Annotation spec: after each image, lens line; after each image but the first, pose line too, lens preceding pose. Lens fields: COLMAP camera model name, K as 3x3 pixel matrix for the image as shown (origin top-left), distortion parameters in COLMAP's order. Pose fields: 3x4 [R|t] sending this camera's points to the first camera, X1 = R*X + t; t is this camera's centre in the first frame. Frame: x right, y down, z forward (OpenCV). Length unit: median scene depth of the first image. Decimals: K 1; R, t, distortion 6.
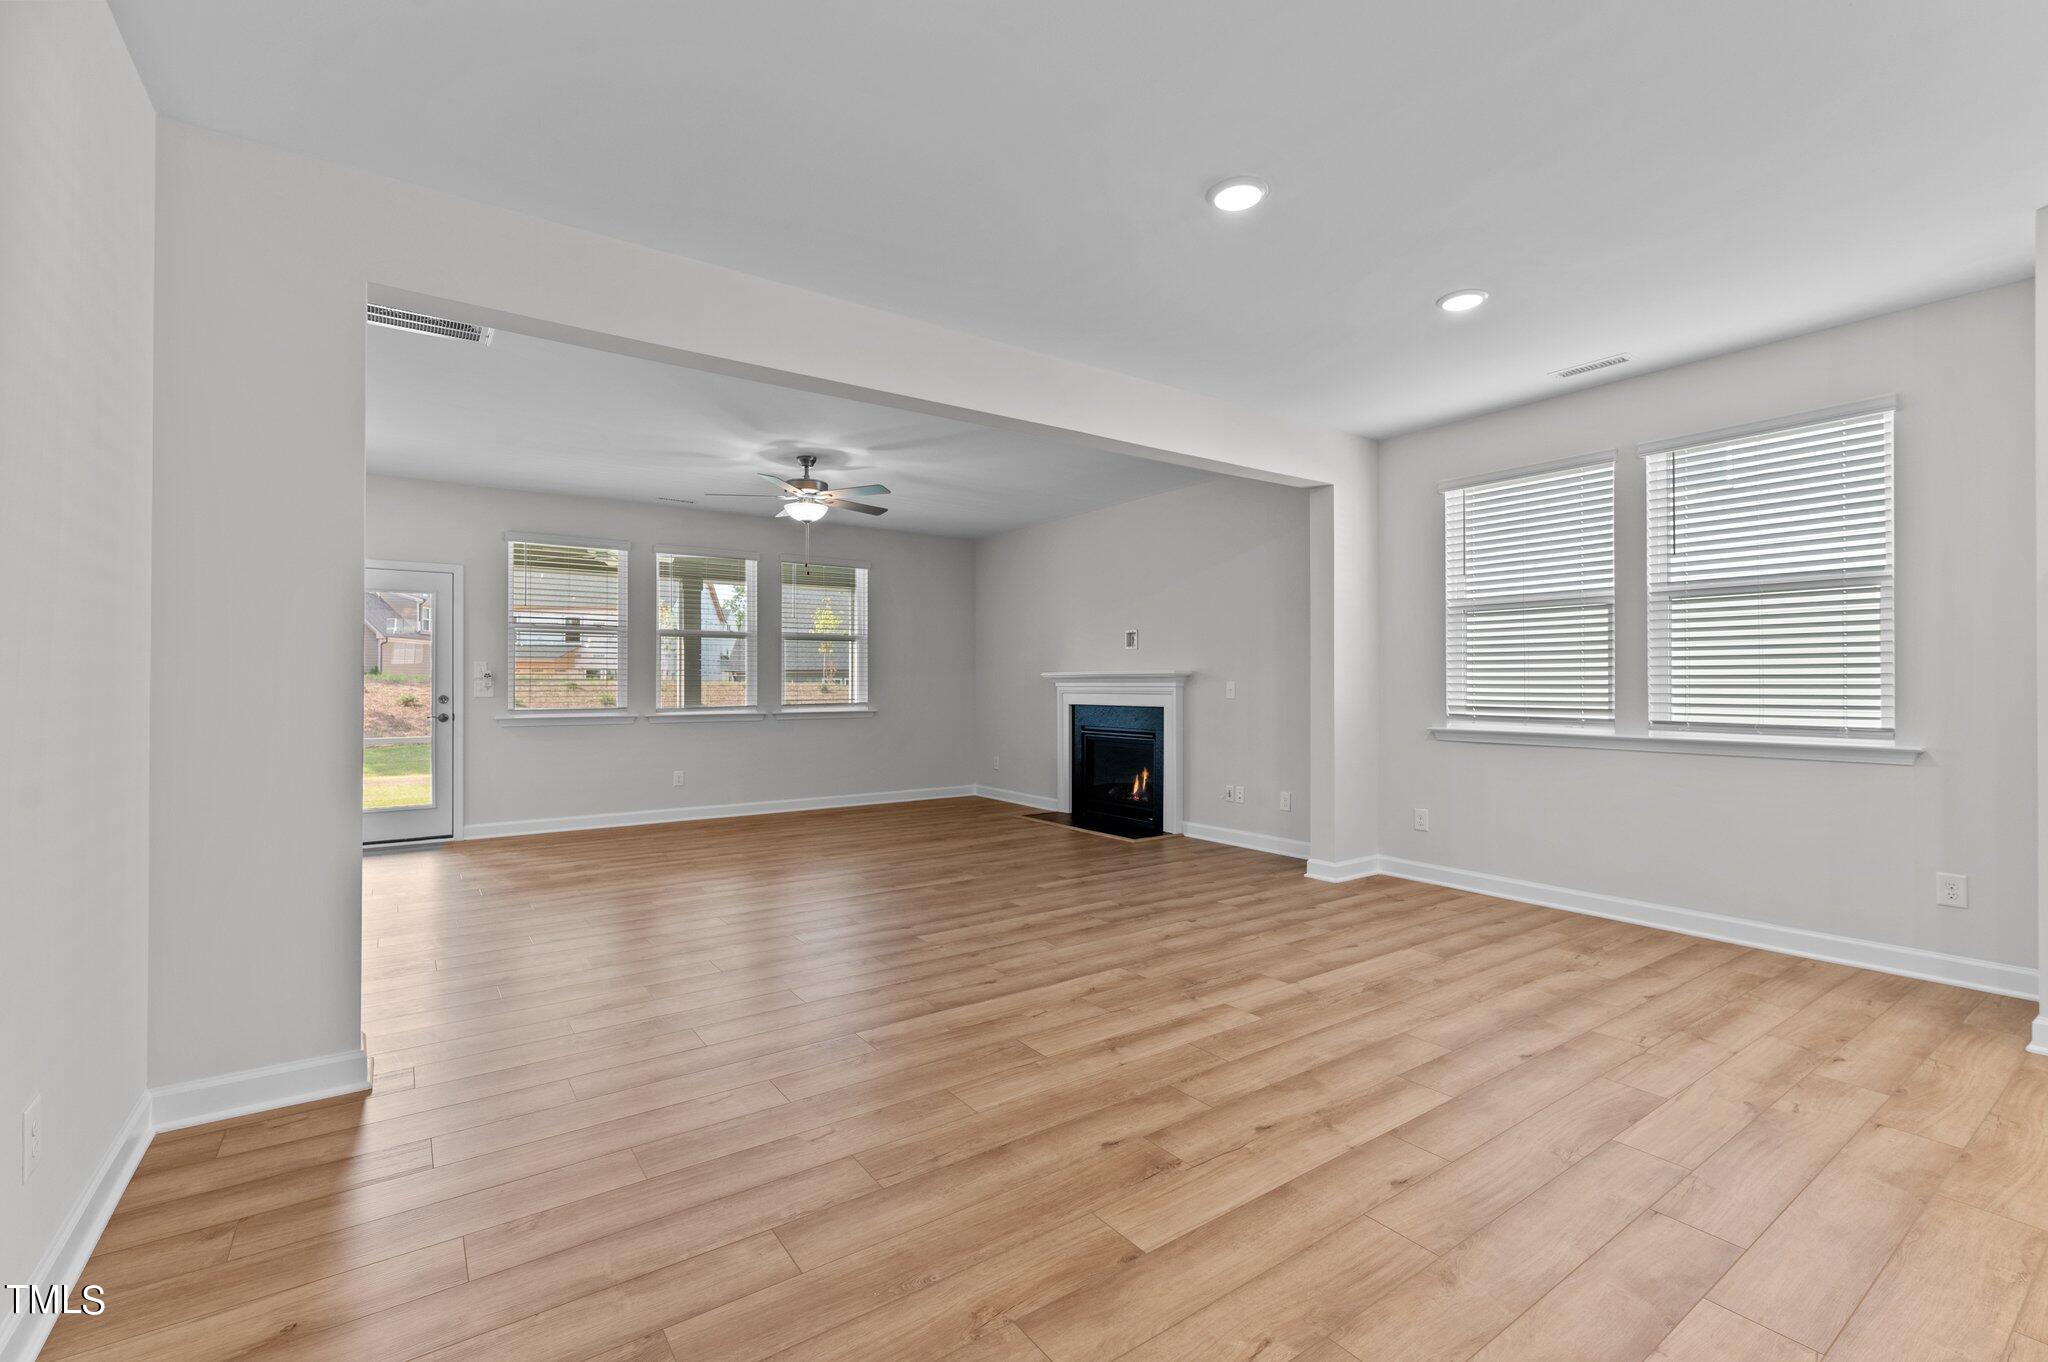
lens RADIAL K [[884.0, 0, 1017.2], [0, 884.0, 672.9], [0, 0, 1]] dist [0.003573, 0.000602]
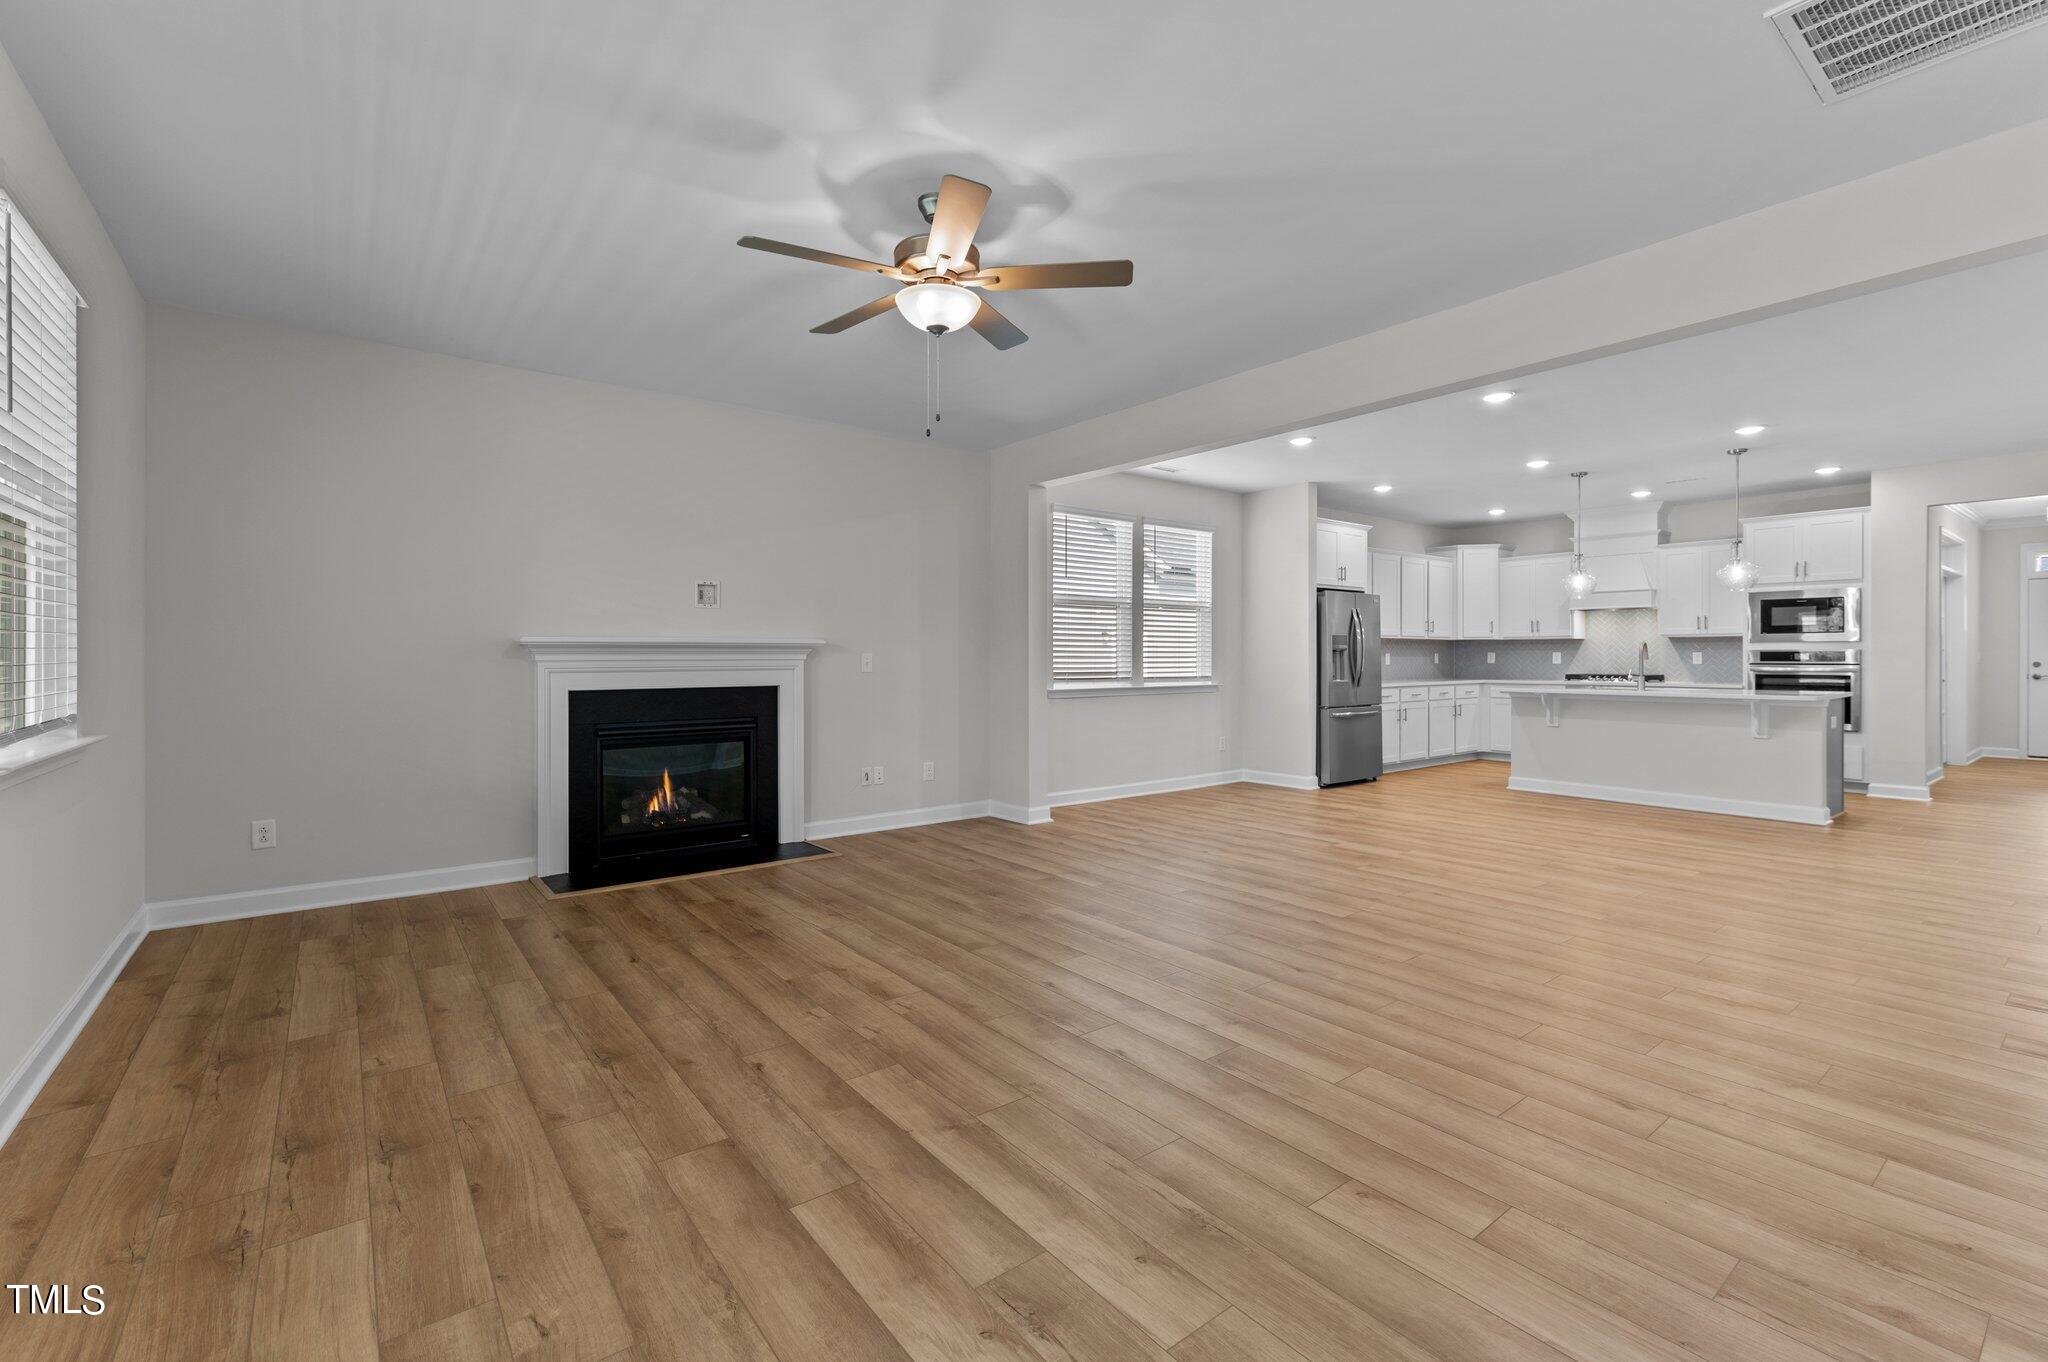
lens RADIAL K [[884.0, 0, 1001.9], [0, 884.0, 656.9], [0, 0, 1]] dist [0.003573, 0.000602]
pose [[-0.039060, -0.000435, 0.999237, -0.764317], [-0.010996, 0.999940, 0.000006, 0.013251], [-0.999176, -0.010988, -0.039063, 1.013112]]
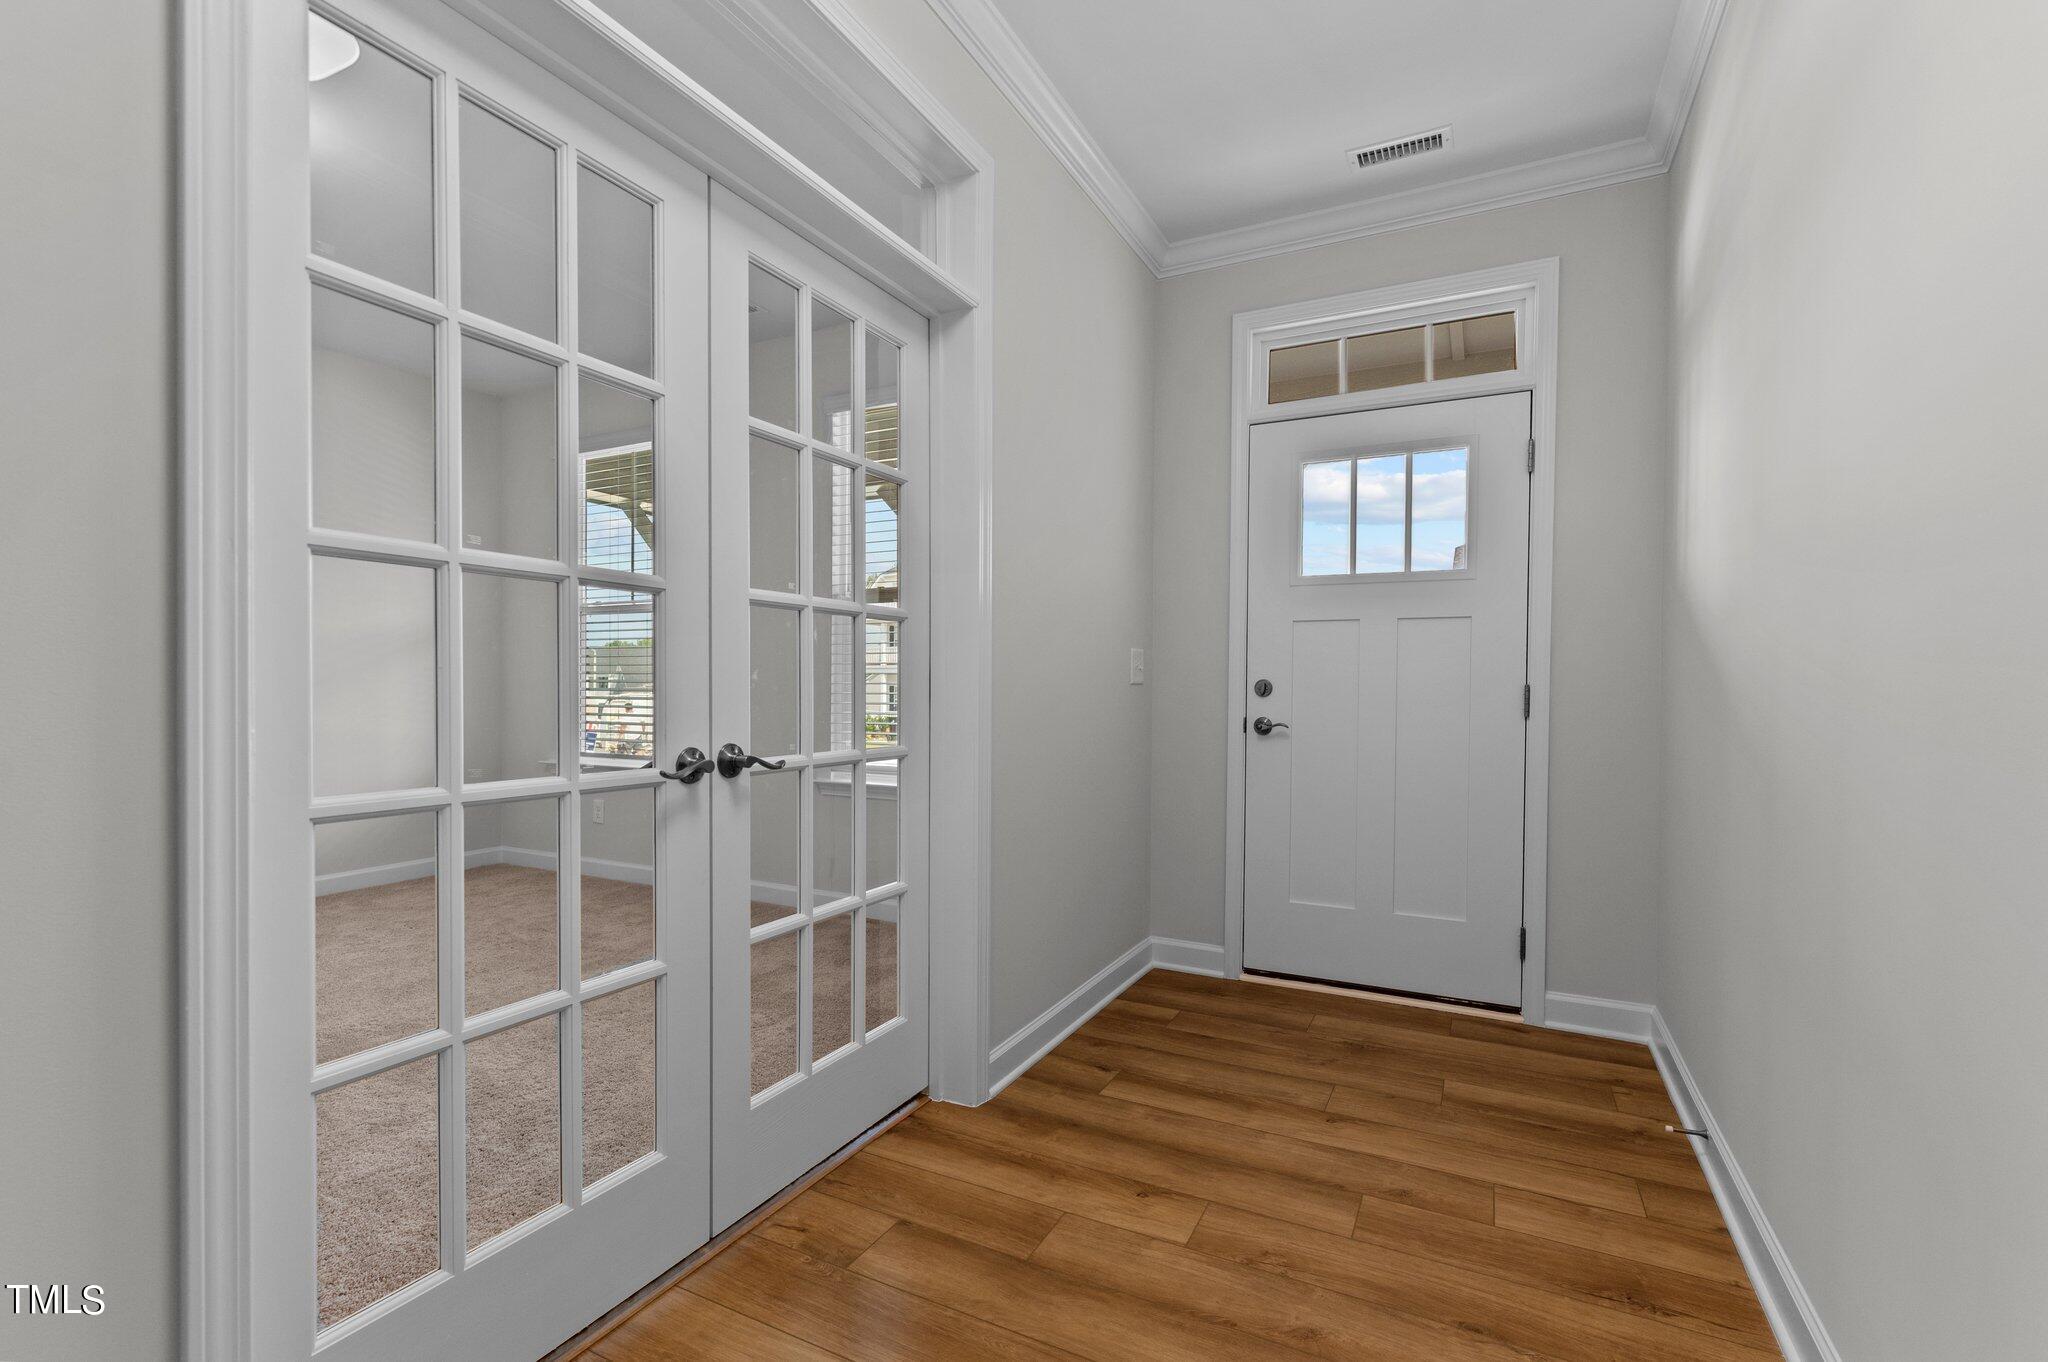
lens RADIAL K [[884.0, 0, 1039.0], [0, 884.0, 676.7], [0, 0, 1]] dist [0.003573, 0.000602]
pose [[-0.470799, -0.007423, 0.882209, 0.453518], [-0.023712, 0.999710, -0.004243, 0.004349], [-0.881922, -0.022916, -0.470838, -0.667378]]
